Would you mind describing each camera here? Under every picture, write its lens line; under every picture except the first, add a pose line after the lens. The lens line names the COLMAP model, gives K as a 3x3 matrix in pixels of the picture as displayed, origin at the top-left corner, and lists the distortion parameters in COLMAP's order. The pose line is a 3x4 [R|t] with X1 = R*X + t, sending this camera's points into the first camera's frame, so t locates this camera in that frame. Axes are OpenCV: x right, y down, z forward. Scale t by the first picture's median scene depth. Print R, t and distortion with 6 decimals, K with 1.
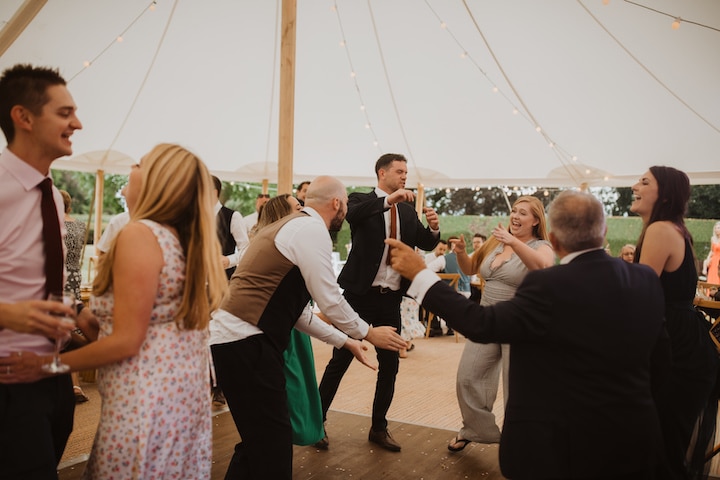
lens RADIAL K [[726.2, 0, 369.5], [0, 726.2, 239.0], [0, 0, 1]] dist [-0.002585, 0.001414]
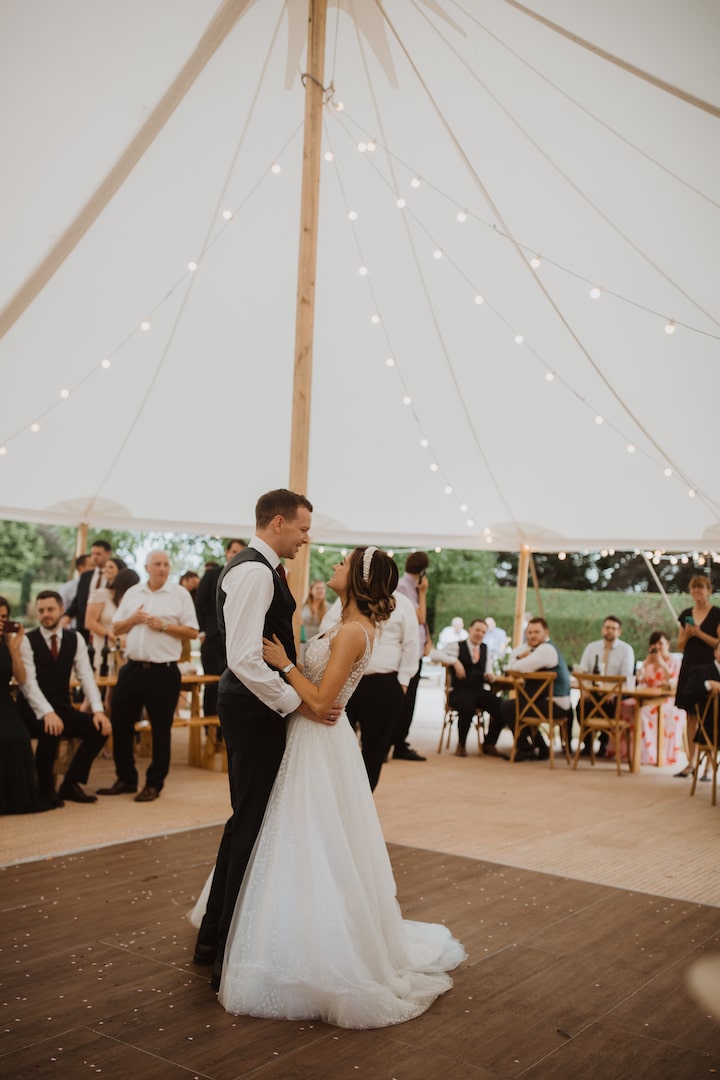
lens RADIAL K [[1163.3, 0, 360.0], [0, 1163.3, 540.0], [0, 0, 1]] dist [-0.003251, -0.004824]
pose [[0.991267, 0.008320, -0.131607, 0.069285], [-0.018229, 0.997072, -0.074263, 0.005663], [0.130604, 0.076014, 0.988516, -0.143508]]
